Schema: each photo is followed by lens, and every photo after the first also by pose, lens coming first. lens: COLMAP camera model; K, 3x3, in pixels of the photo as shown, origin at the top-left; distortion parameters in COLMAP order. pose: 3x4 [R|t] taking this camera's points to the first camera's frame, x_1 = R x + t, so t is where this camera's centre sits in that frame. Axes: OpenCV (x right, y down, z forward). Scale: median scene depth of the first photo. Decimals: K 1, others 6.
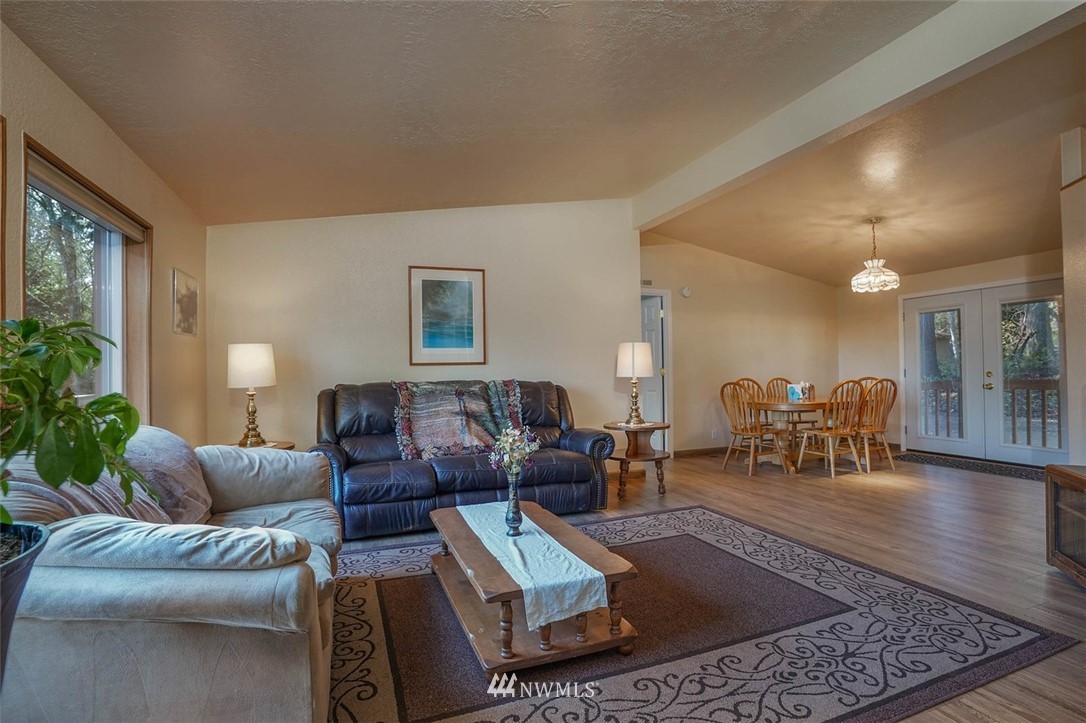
lens RADIAL K [[504.5, 0, 541.5], [0, 504.5, 368.0], [0, 0, 1]] dist [-0.020586, 0.001854]
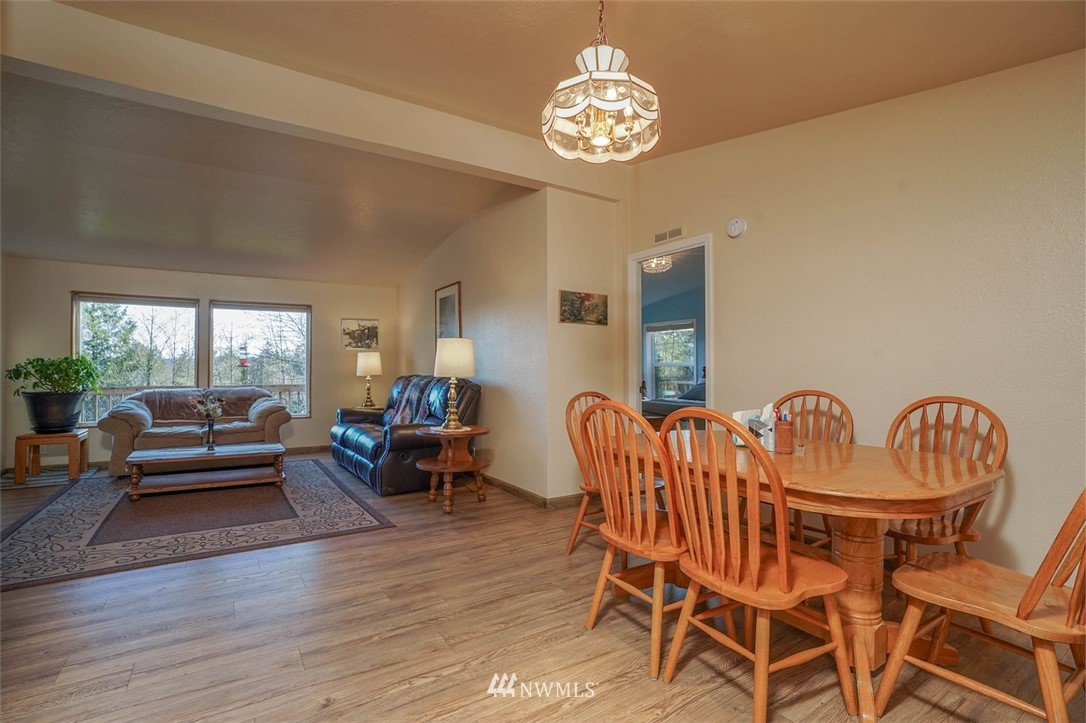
lens RADIAL K [[504.5, 0, 542.6], [0, 504.5, 367.1], [0, 0, 1]] dist [-0.020586, 0.001854]
pose [[0.191231, 0.006590, -0.981523, 1.306599], [0.002902, 0.999969, 0.007279, -0.005974], [0.981541, -0.004241, 0.191206, 1.170697]]
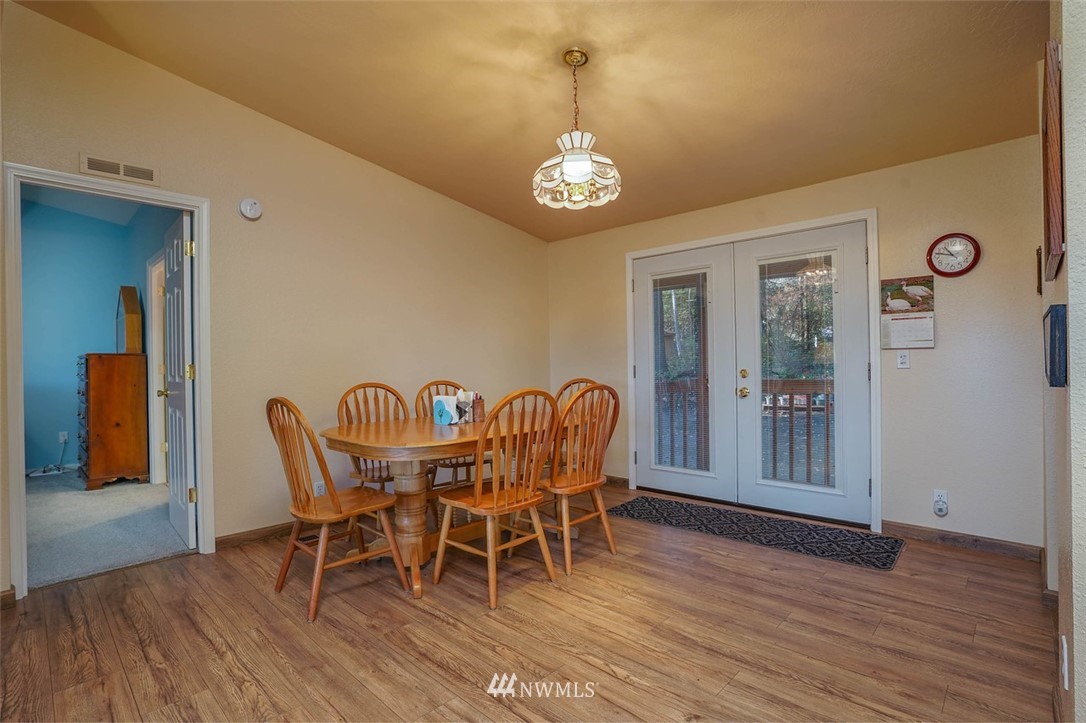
lens RADIAL K [[523.7, 0, 517.6], [0, 523.7, 365.0], [0, 0, 1]] dist [-0.028521, -0.000231]
pose [[0.921912, 0.000456, 0.387399, 0.554827], [-0.002044, 0.999991, 0.003687, -0.000552], [-0.387394, -0.004191, 0.921905, 0.738990]]
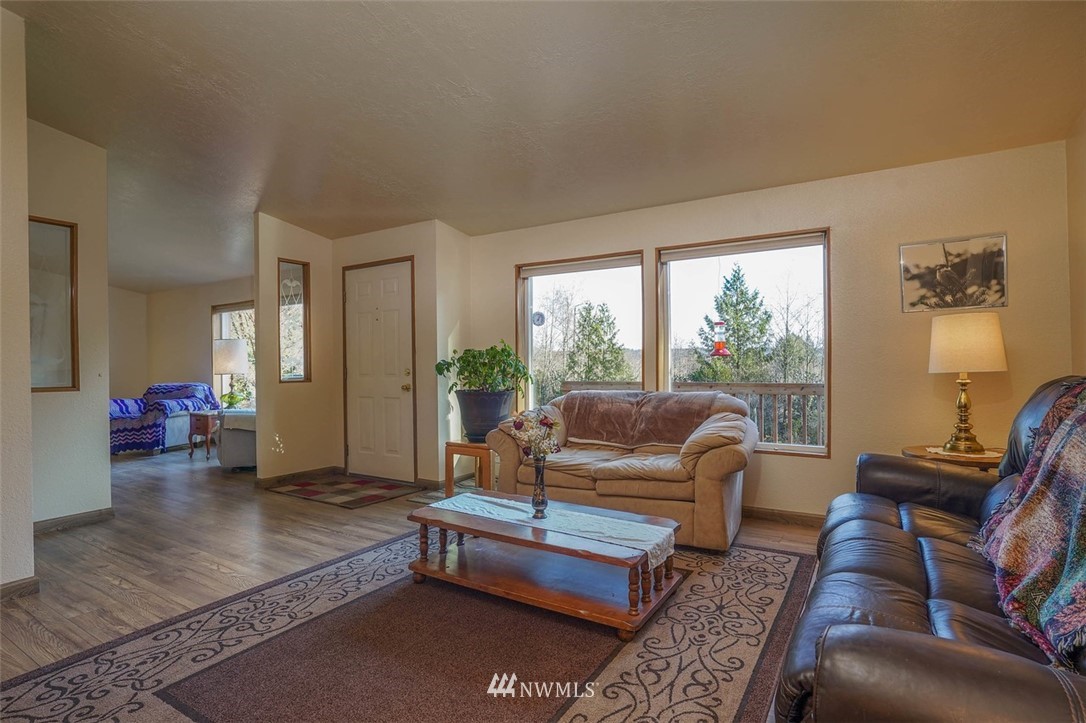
lens RADIAL K [[556.5, 0, 536.4], [0, 556.5, 360.2], [0, 0, 1]] dist [-0.002989, 0.000130]
pose [[-0.801116, 0.019064, -0.598205, 0.387384], [0.024226, 0.999706, -0.000584, 0.003236], [0.598018, -0.014960, -0.801343, 1.173325]]
